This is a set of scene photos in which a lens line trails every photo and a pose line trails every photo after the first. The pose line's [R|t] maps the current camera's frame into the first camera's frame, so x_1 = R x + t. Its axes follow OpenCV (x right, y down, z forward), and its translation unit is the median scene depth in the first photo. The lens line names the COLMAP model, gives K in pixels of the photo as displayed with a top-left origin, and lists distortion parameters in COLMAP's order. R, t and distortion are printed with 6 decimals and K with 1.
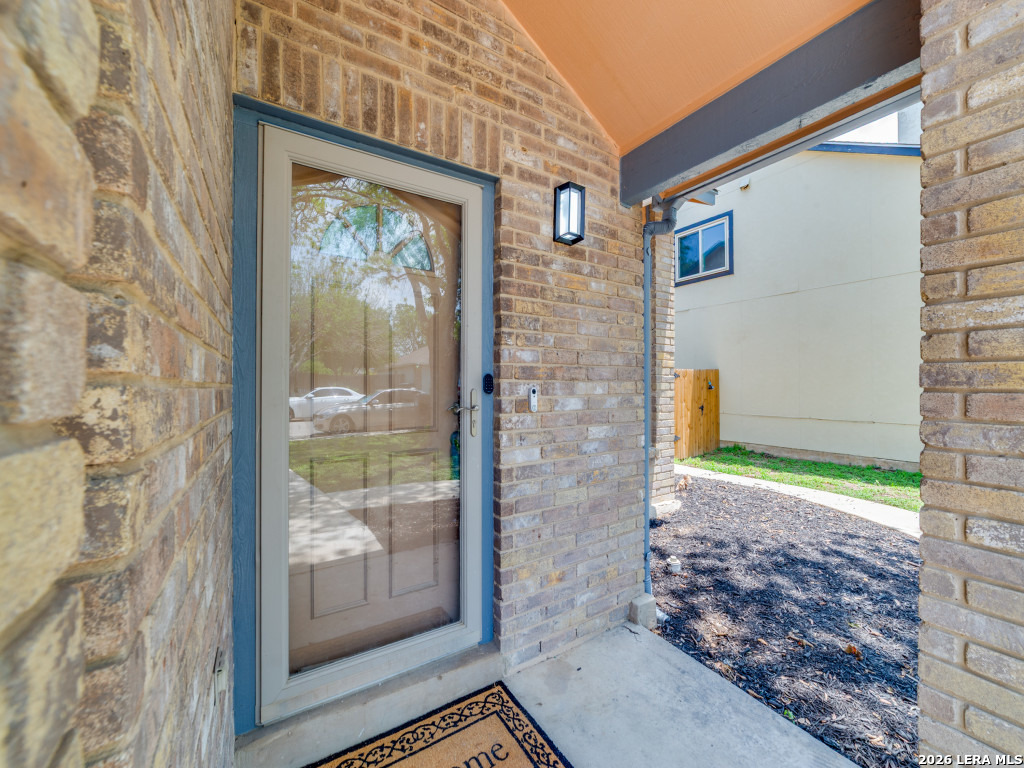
lens RADIAL K [[399.4, 0, 520.2], [0, 399.4, 383.5], [0, 0, 1]] dist [-0.022632, 0.007794]
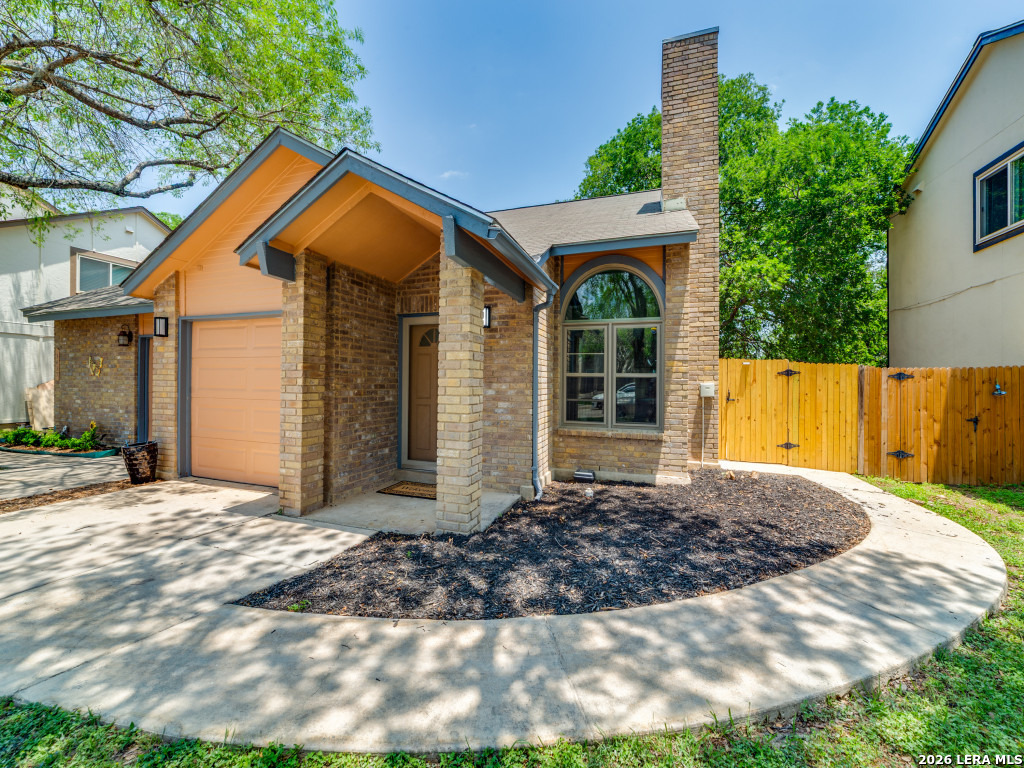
lens RADIAL K [[399.4, 0, 520.2], [0, 399.4, 383.5], [0, 0, 1]] dist [-0.022632, 0.007794]
pose [[0.623859, 0.007116, -0.781505, 2.184962], [-0.006604, 0.999971, 0.003833, -0.013431], [0.781509, 0.002769, 0.623887, -0.395857]]
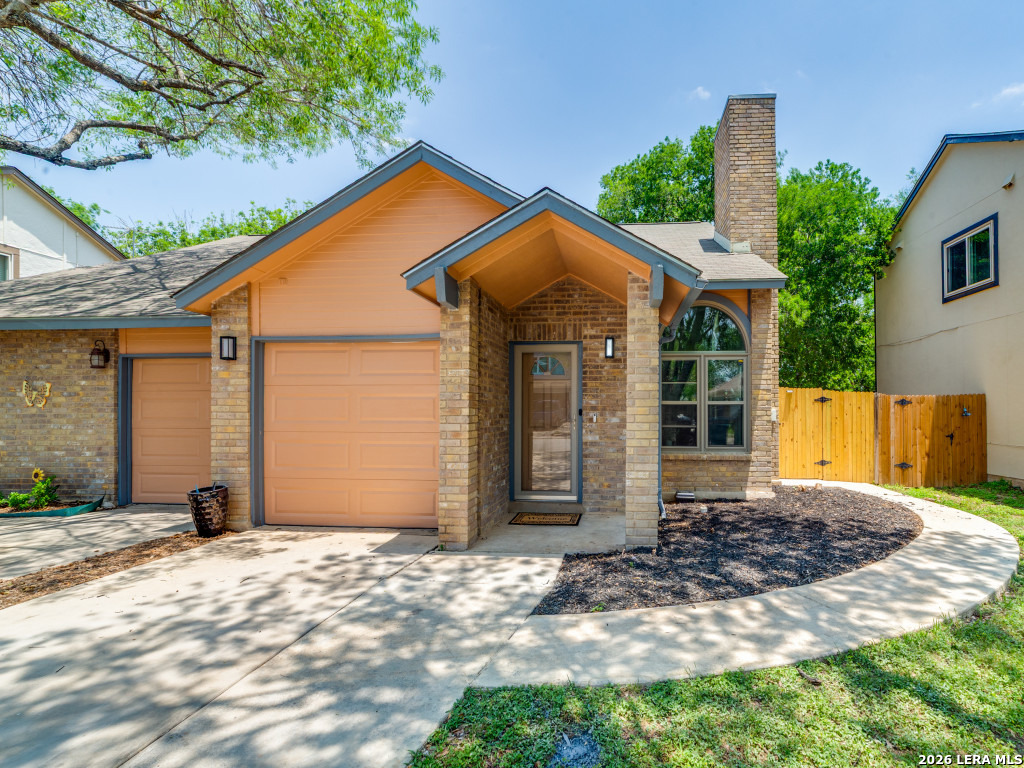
lens RADIAL K [[448.3, 0, 595.6], [0, 448.3, 411.1], [0, 0, 1]] dist [-0.025209, 0.010201]
pose [[0.806582, -0.000552, -0.591123, 1.747231], [0.003244, 0.999989, 0.003492, -0.016513], [0.591114, -0.004734, 0.806574, -1.406262]]
